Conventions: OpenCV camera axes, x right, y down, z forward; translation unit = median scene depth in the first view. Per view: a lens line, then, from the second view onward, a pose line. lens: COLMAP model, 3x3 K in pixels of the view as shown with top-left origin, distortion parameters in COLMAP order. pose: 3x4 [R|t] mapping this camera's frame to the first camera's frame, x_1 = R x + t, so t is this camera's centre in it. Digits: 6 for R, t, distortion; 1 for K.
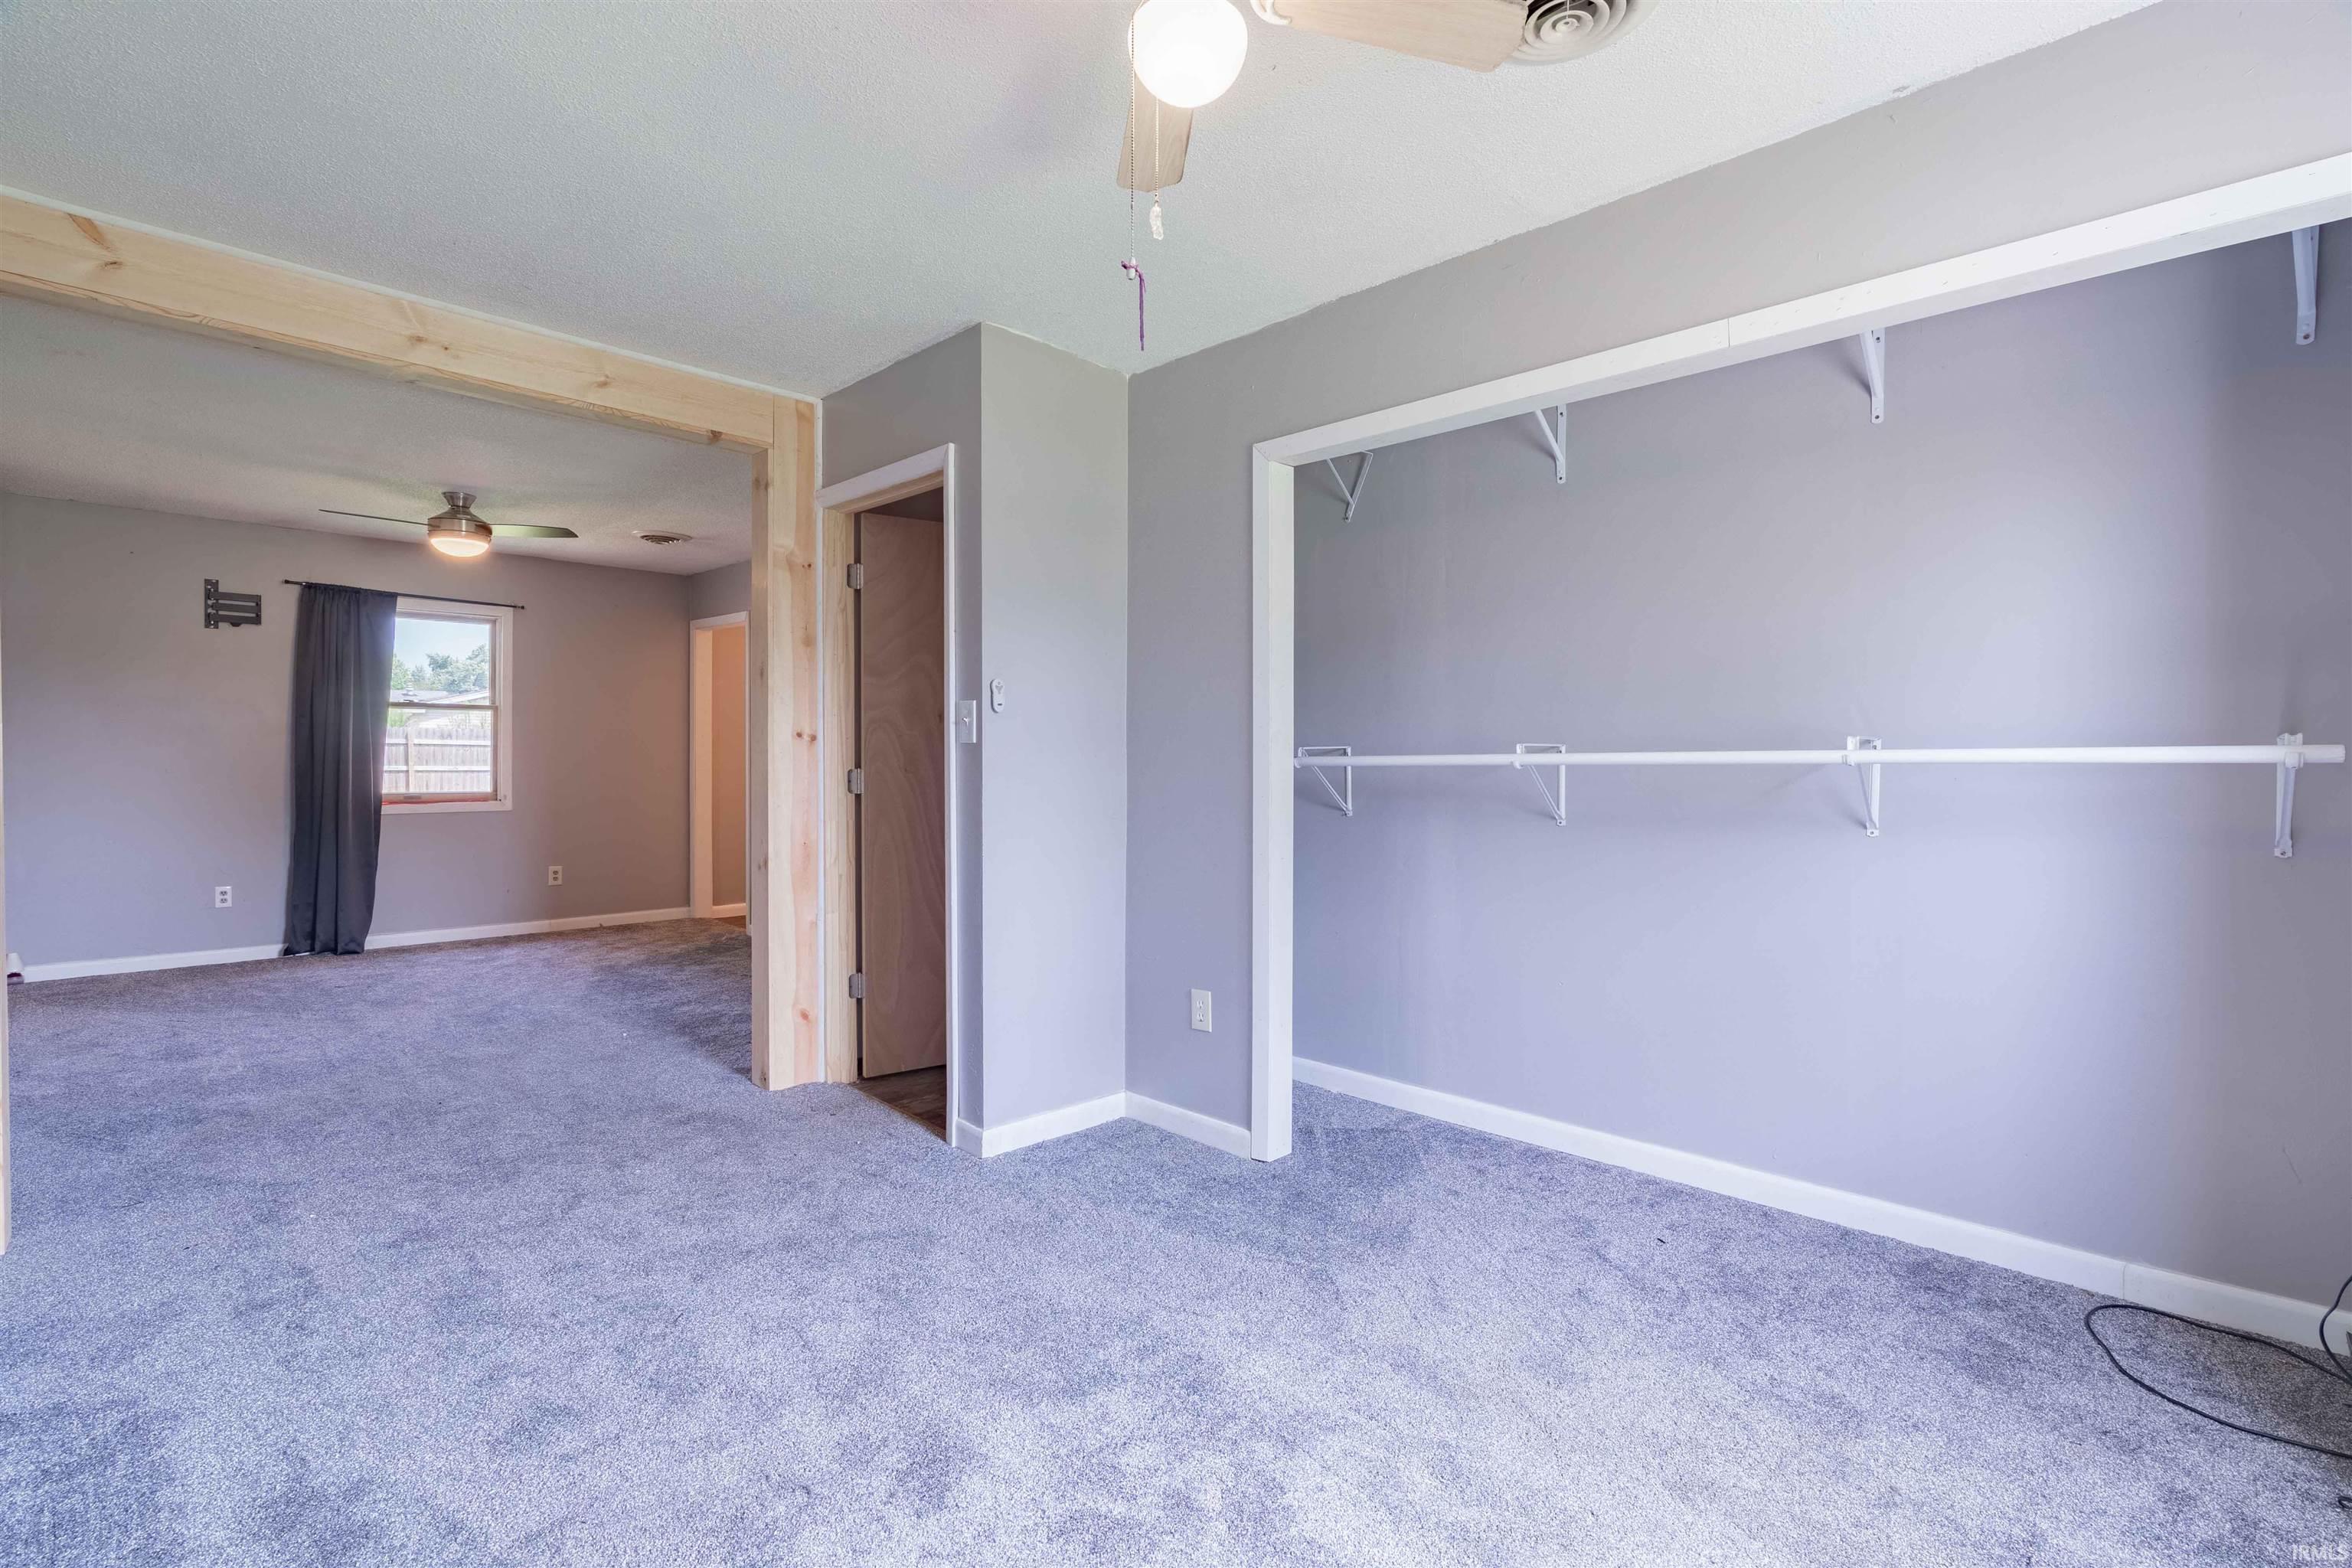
lens RADIAL K [[1066.7, 0, 1163.6], [0, 1066.7, 781.6], [0, 0, 1]] dist [-0.004193, 0.000544]
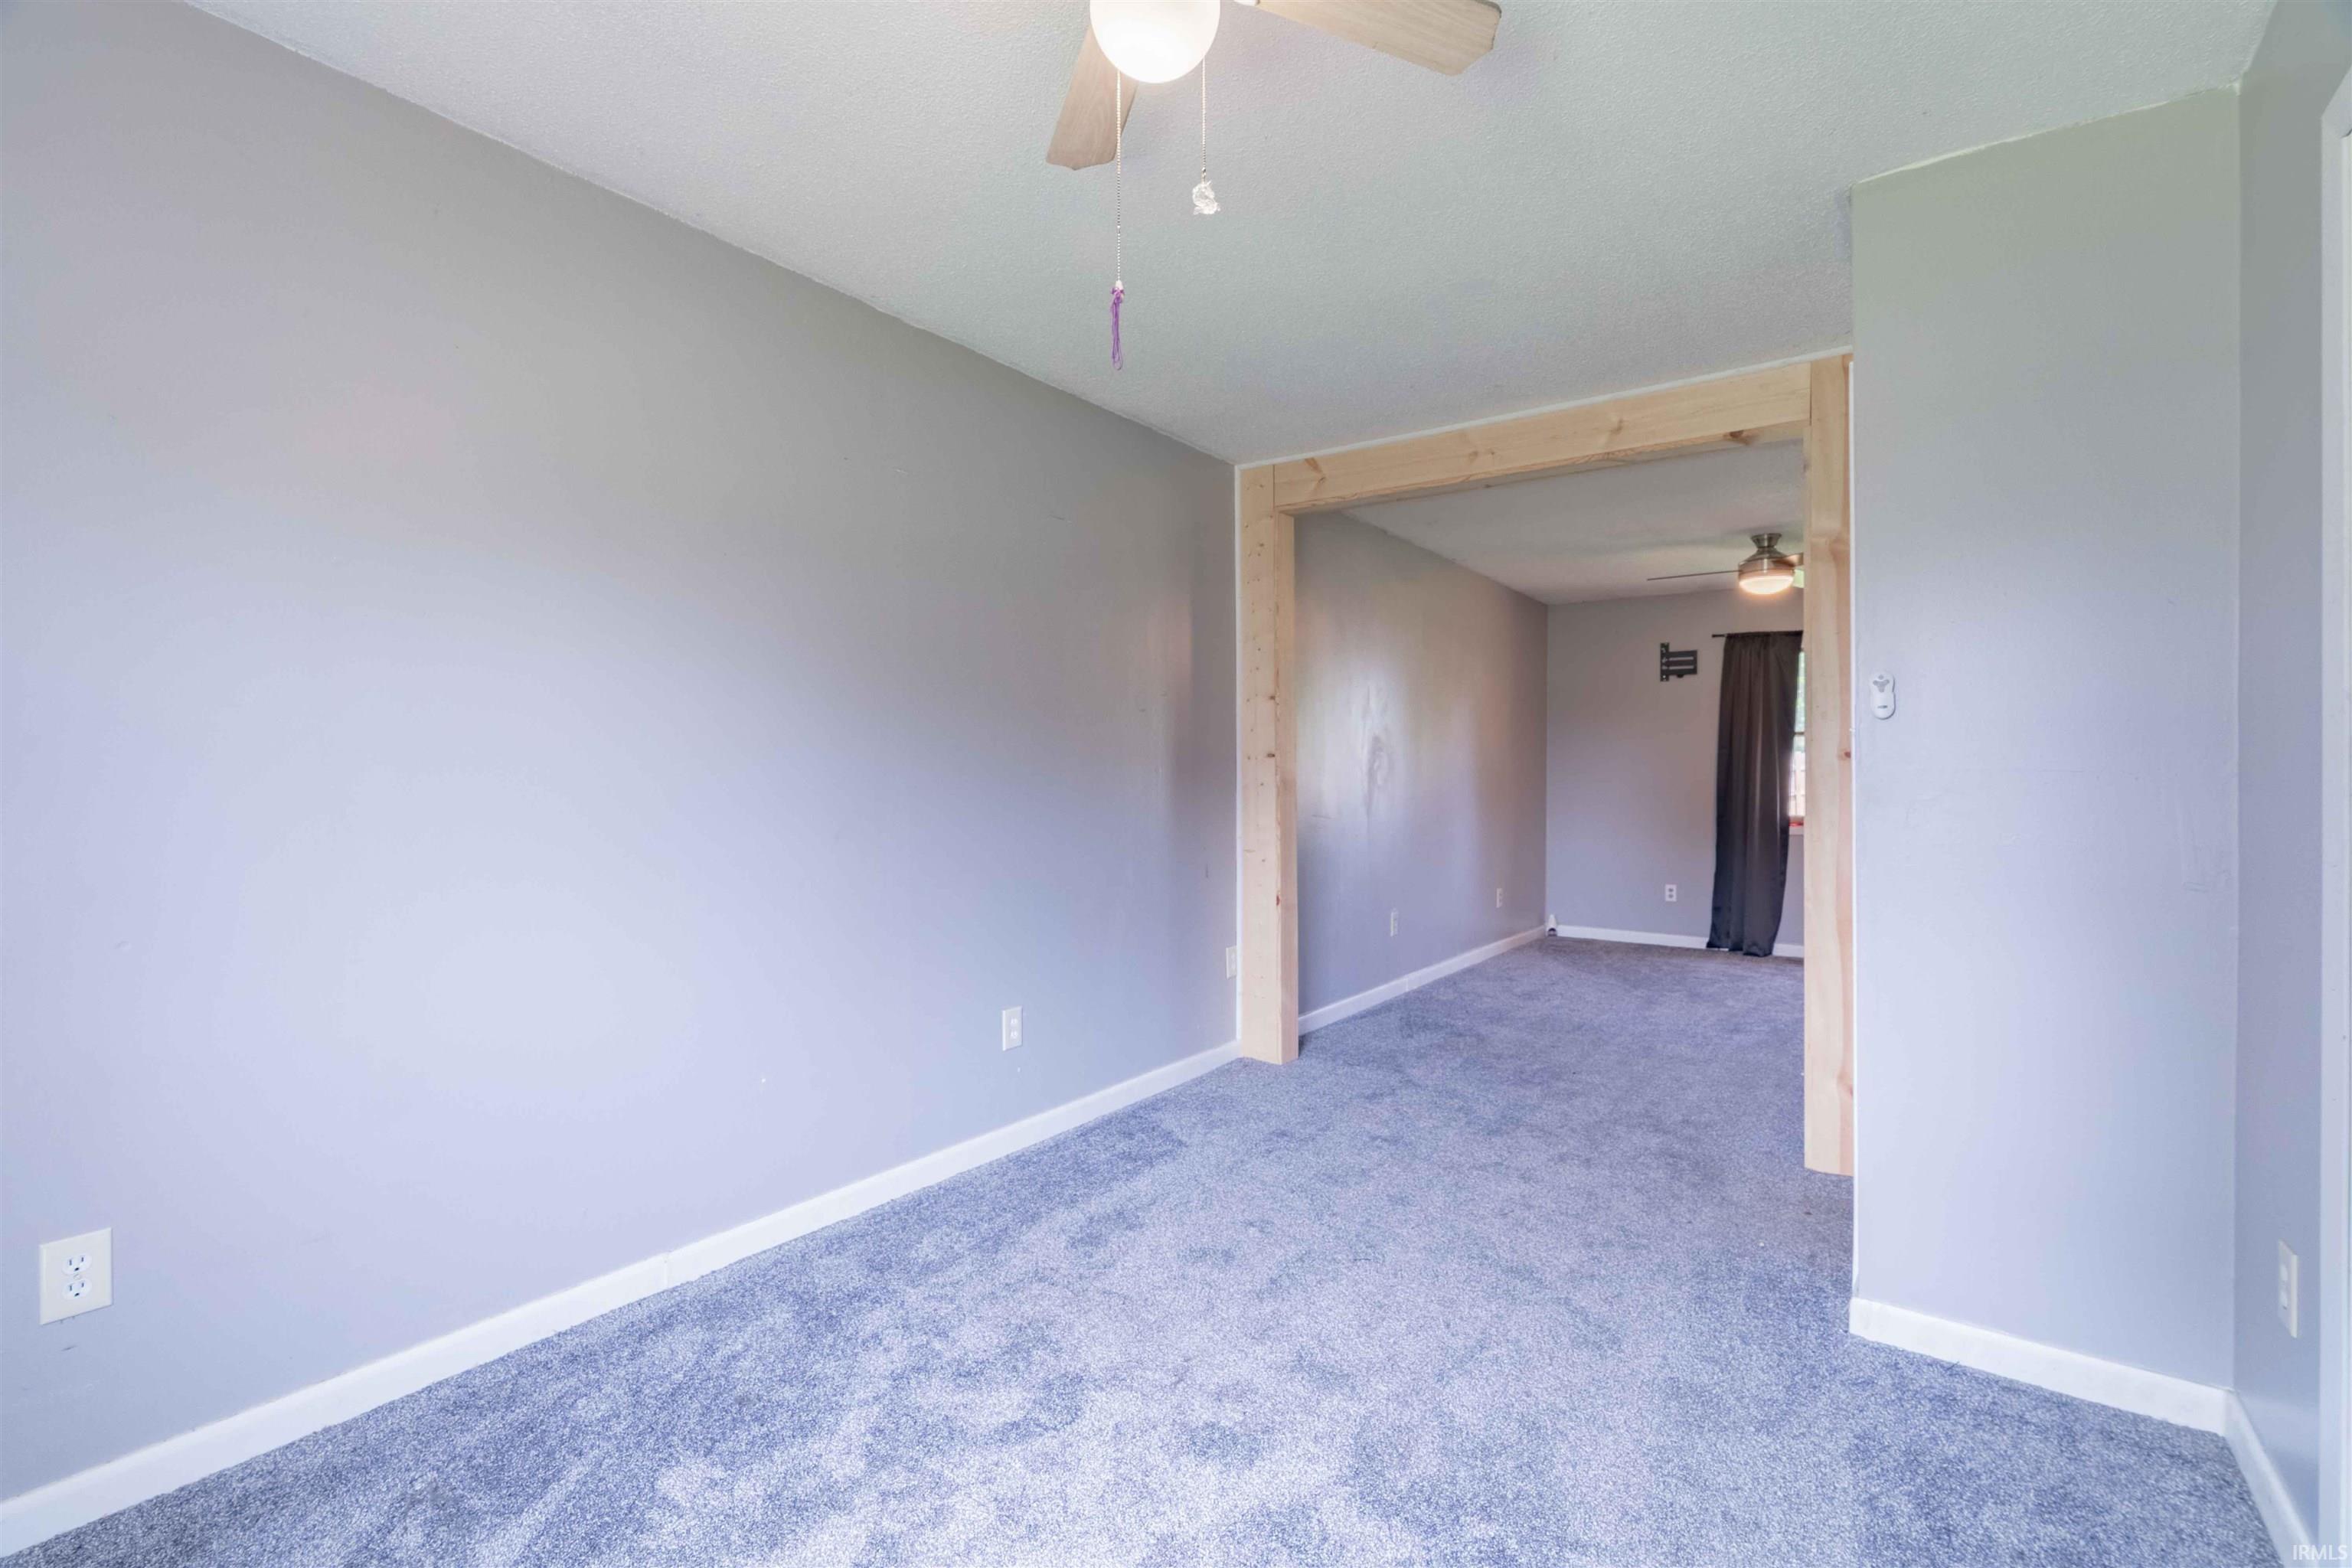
lens RADIAL K [[1034.2, 0, 1176.0], [0, 1034.2, 784.0], [0, 0, 1]] dist [-0.000820, 0.000466]
pose [[0.169641, 0.000906, -0.985505, 0.374903], [-0.023320, 0.999723, -0.003095, -0.005407], [0.985230, 0.023507, 0.169616, 0.355903]]
